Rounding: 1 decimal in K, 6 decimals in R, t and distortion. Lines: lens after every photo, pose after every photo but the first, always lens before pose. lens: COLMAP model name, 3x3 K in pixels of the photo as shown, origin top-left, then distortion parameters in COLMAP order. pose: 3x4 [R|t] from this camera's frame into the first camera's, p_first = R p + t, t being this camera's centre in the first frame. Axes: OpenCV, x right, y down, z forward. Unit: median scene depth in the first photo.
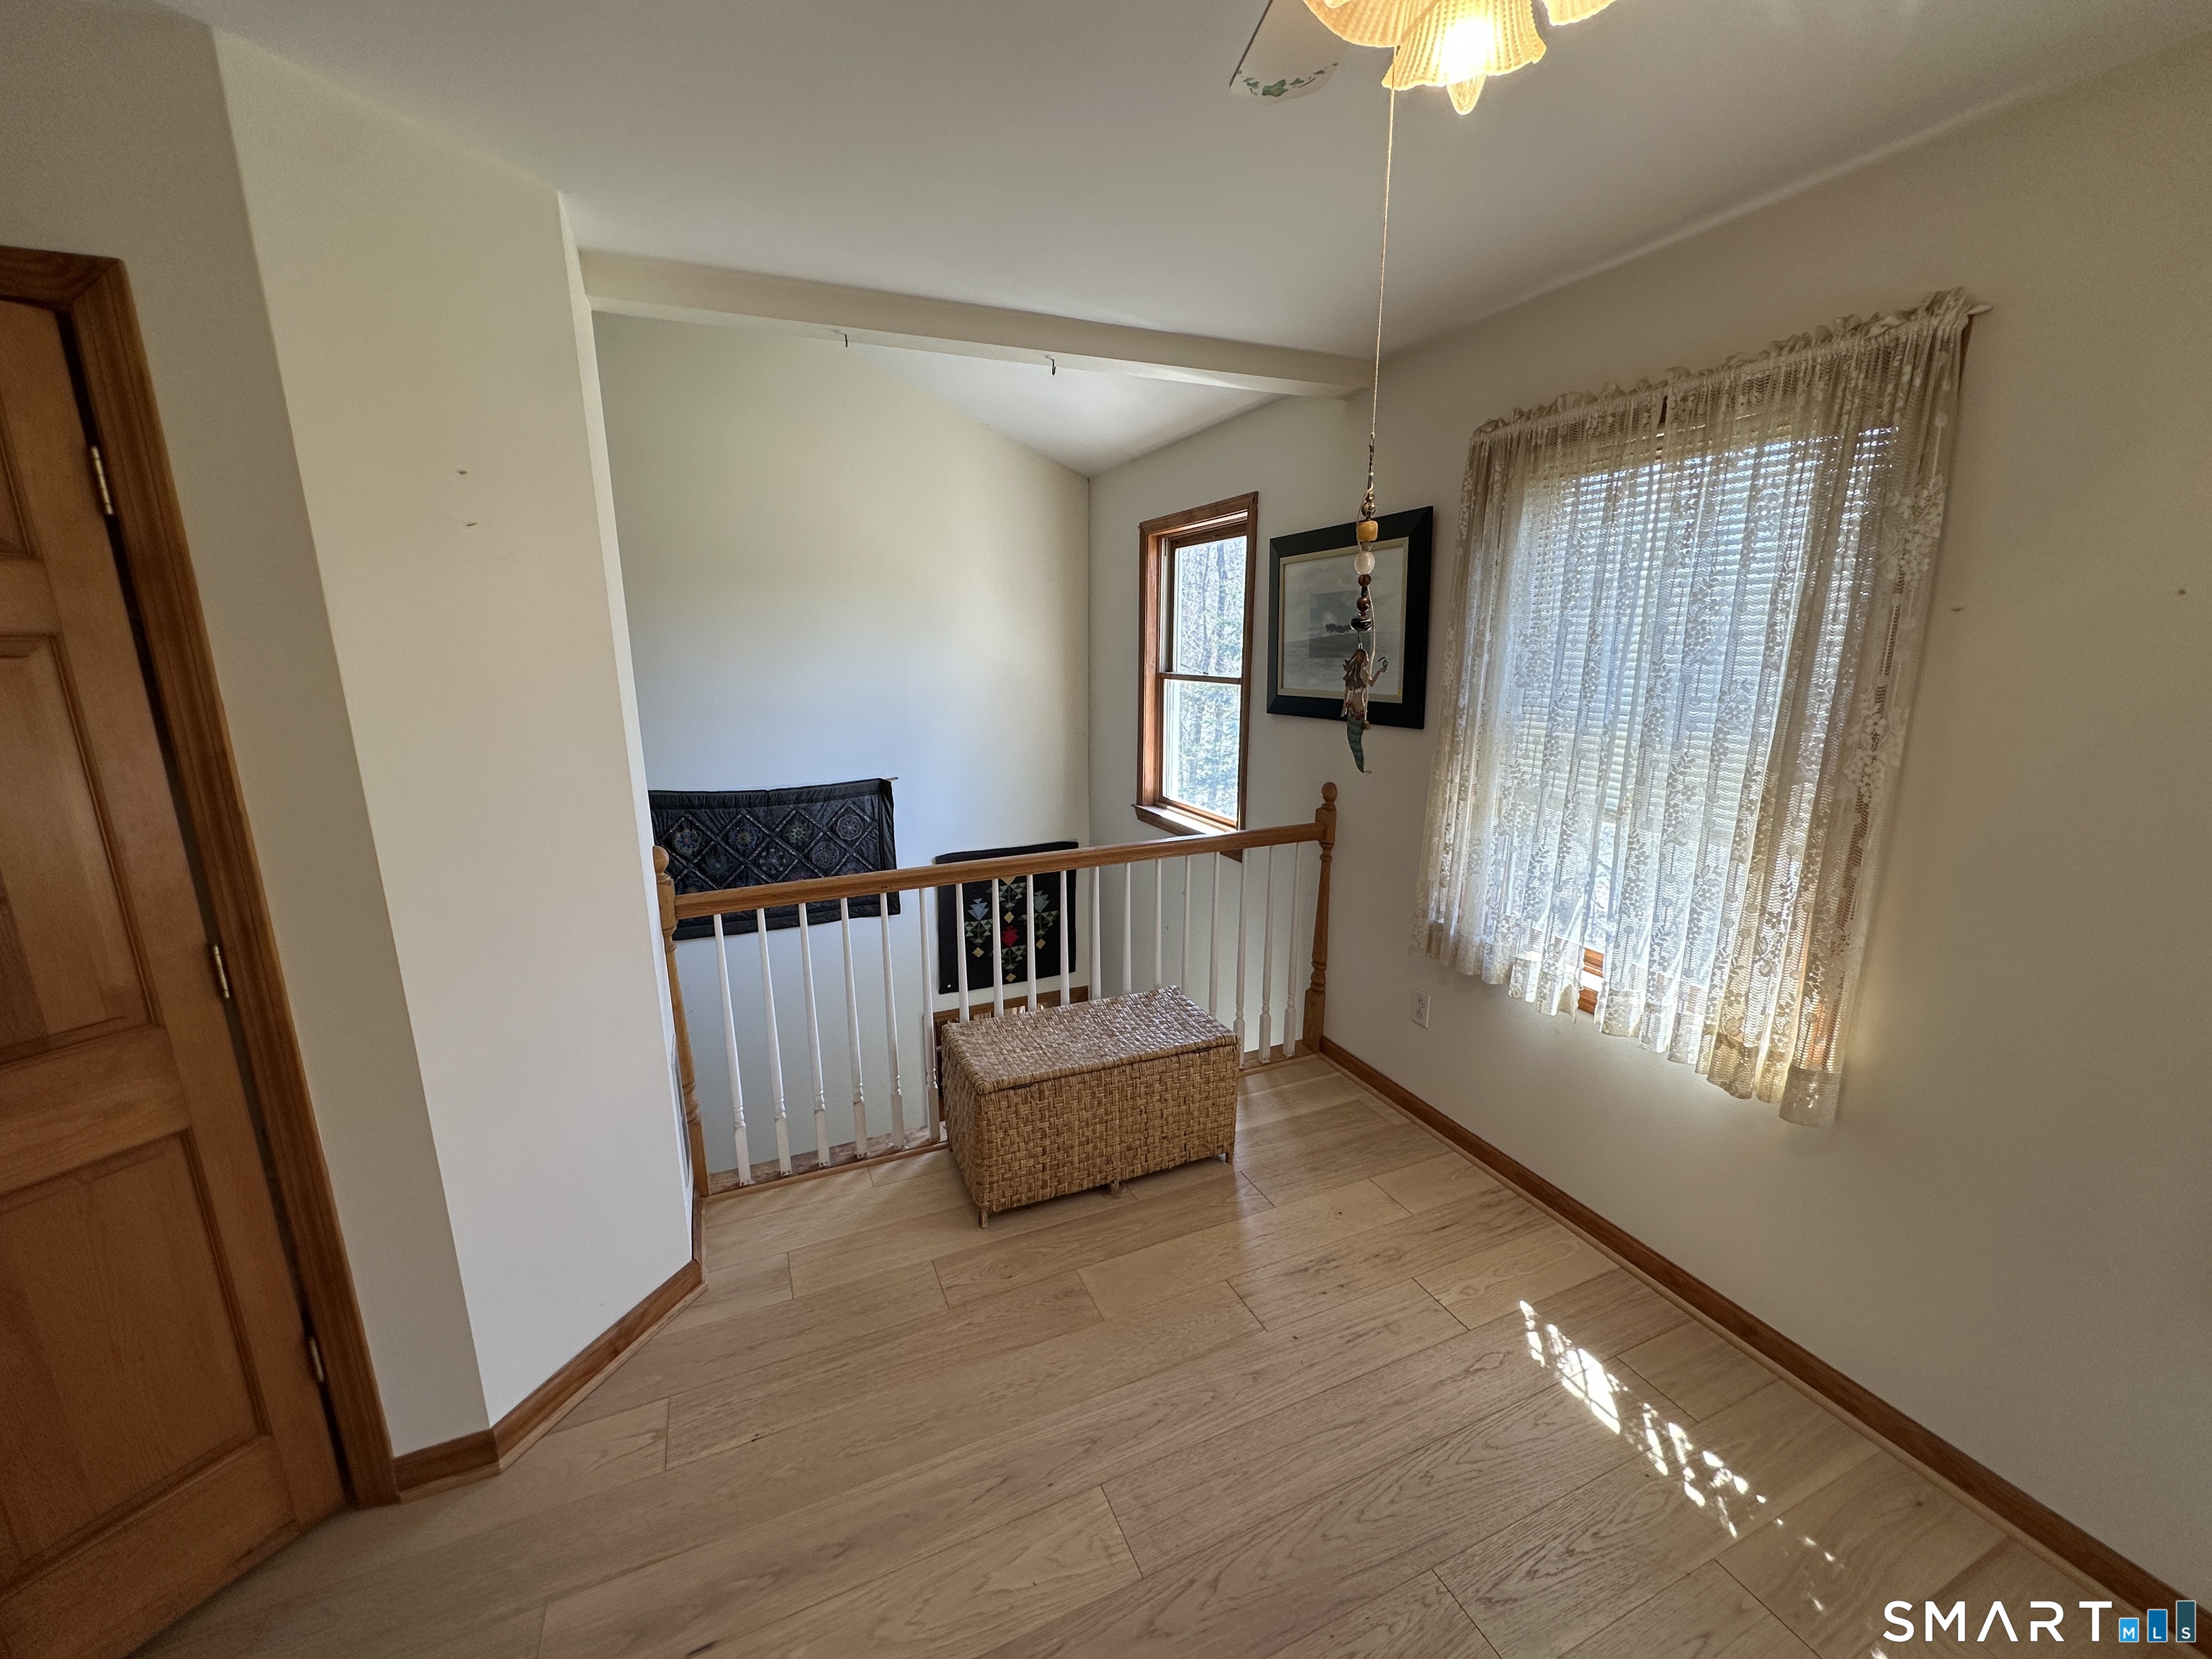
lens RADIAL K [[881.4, 0, 1101.2], [0, 881.4, 830.7], [0, 0, 1]] dist [0.001347, -0.000045]
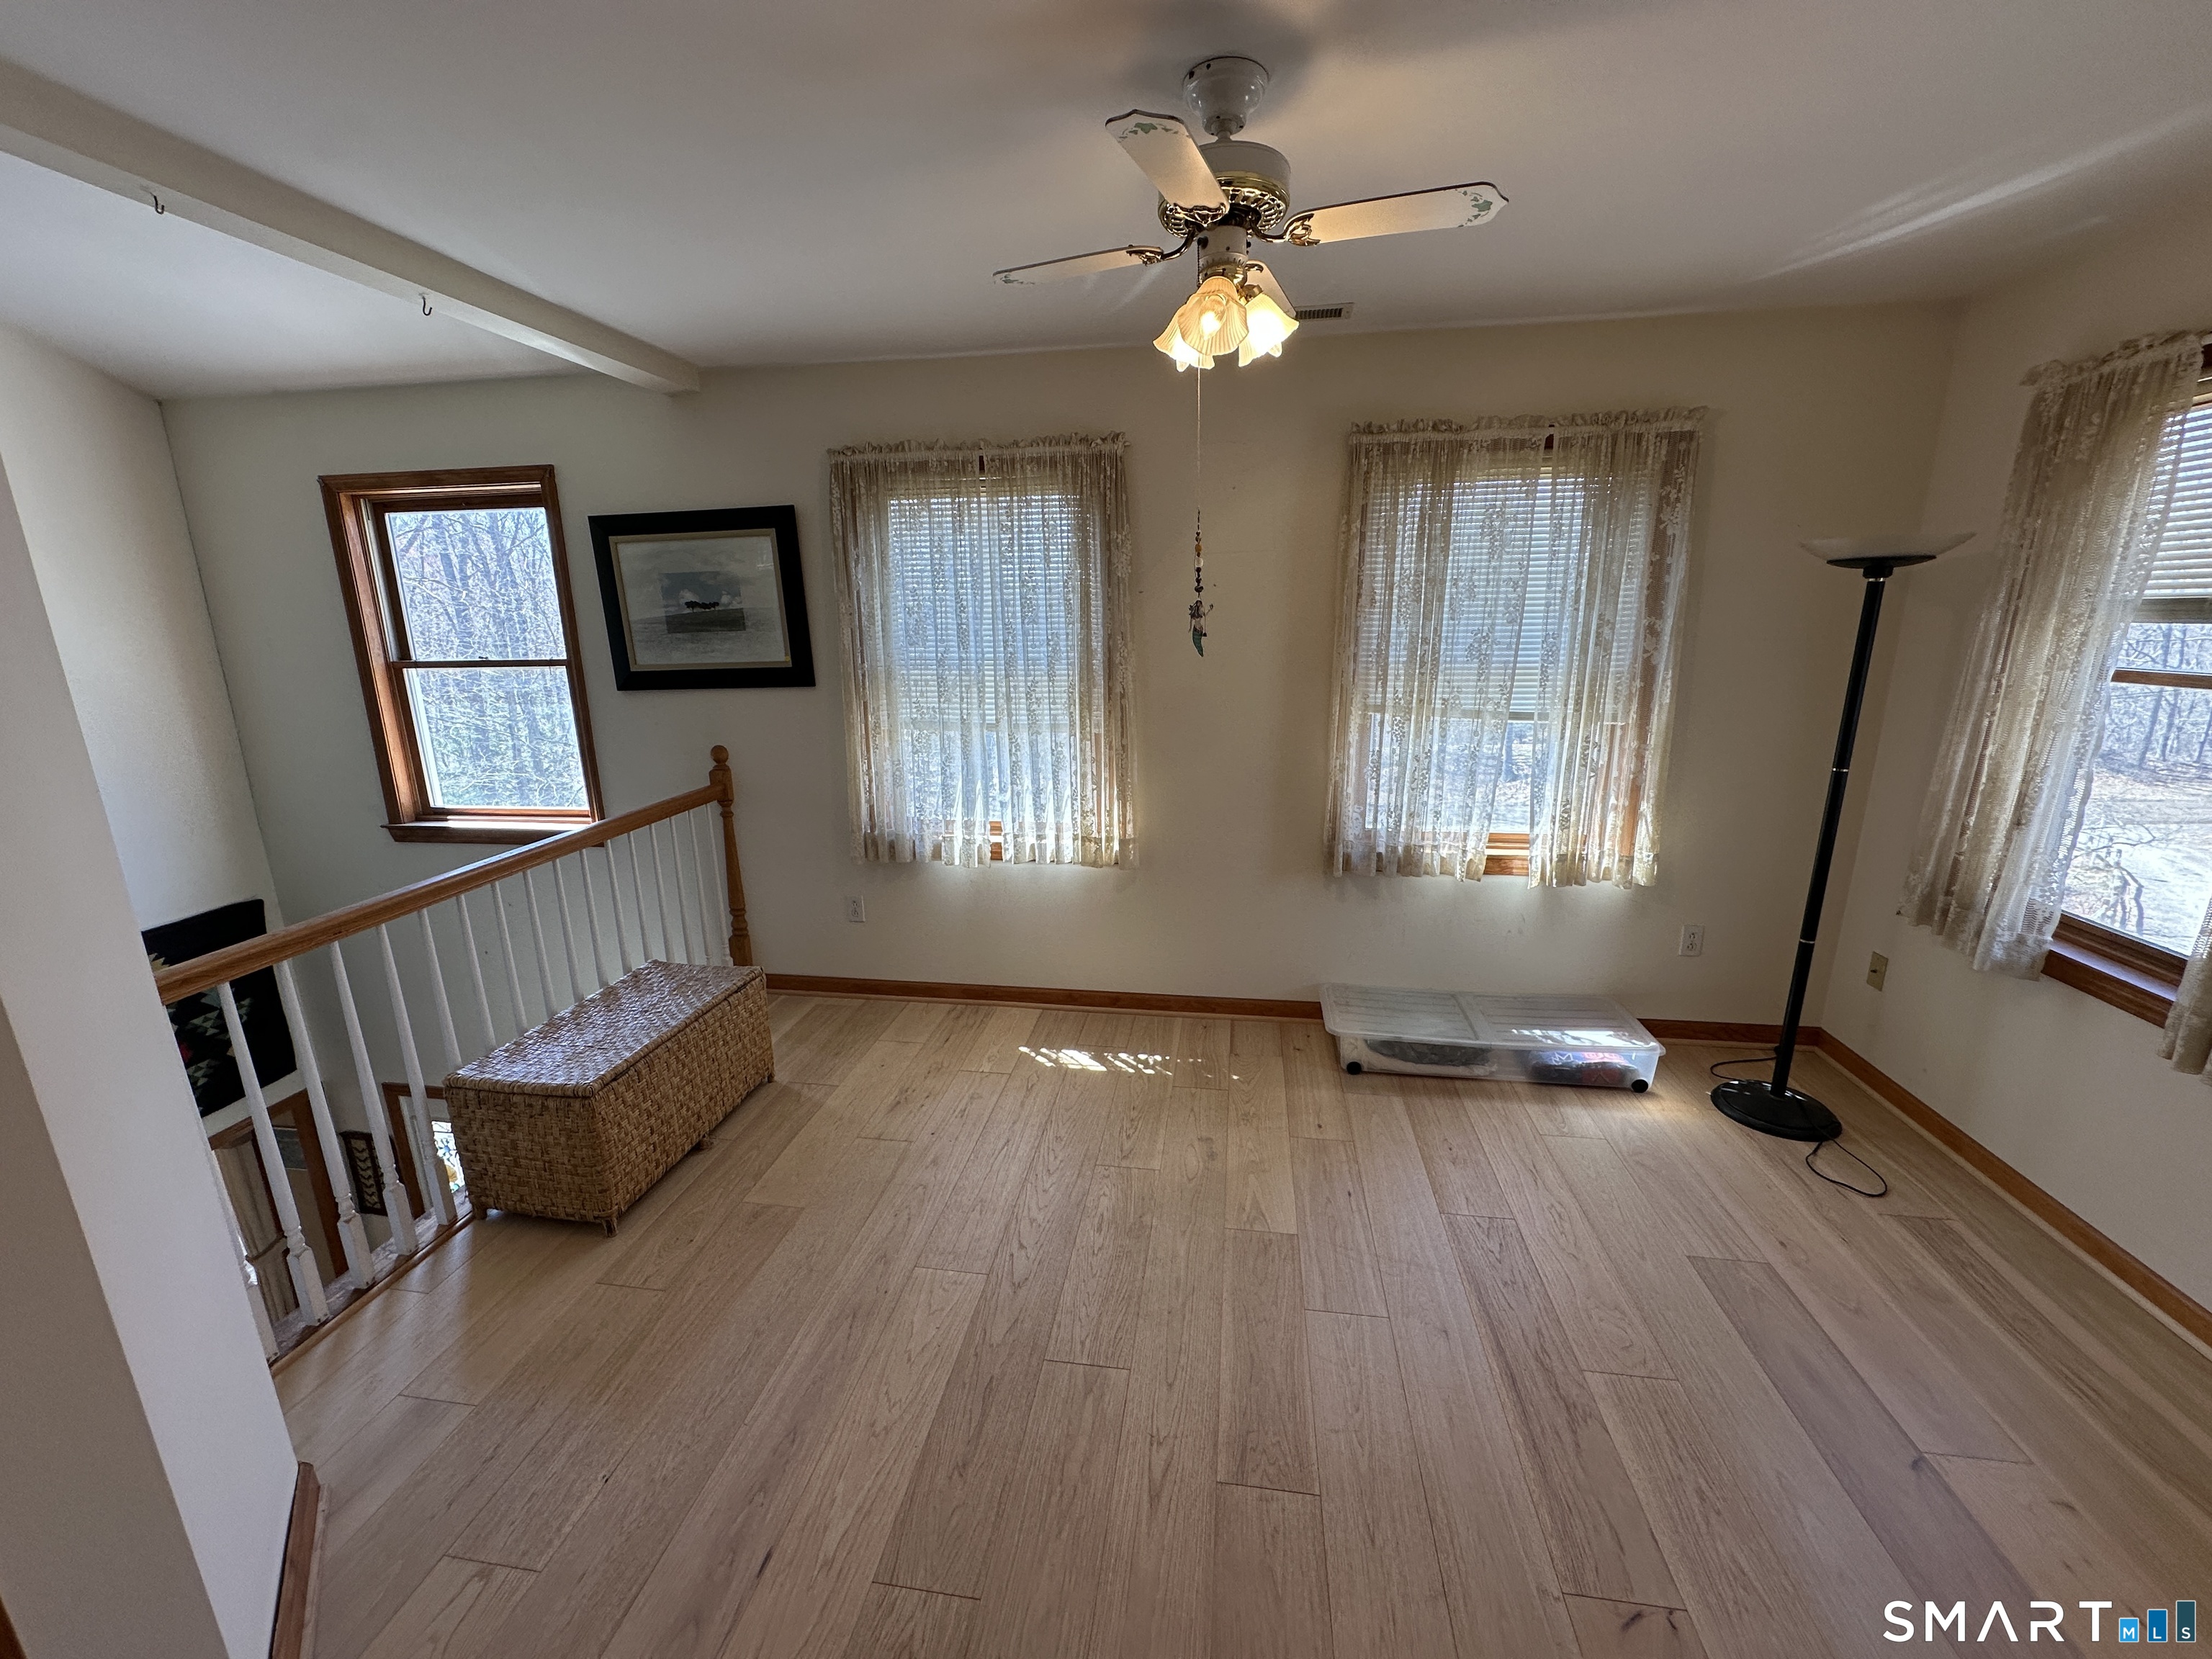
lens RADIAL K [[881.4, 0, 1093.8], [0, 881.4, 830.8], [0, 0, 1]] dist [0.001347, -0.000045]
pose [[0.541978, -0.204797, 0.815057, -0.529708], [0.195038, 0.974025, 0.115049, 0.017932], [-0.817447, 0.096613, 0.567843, -0.002113]]
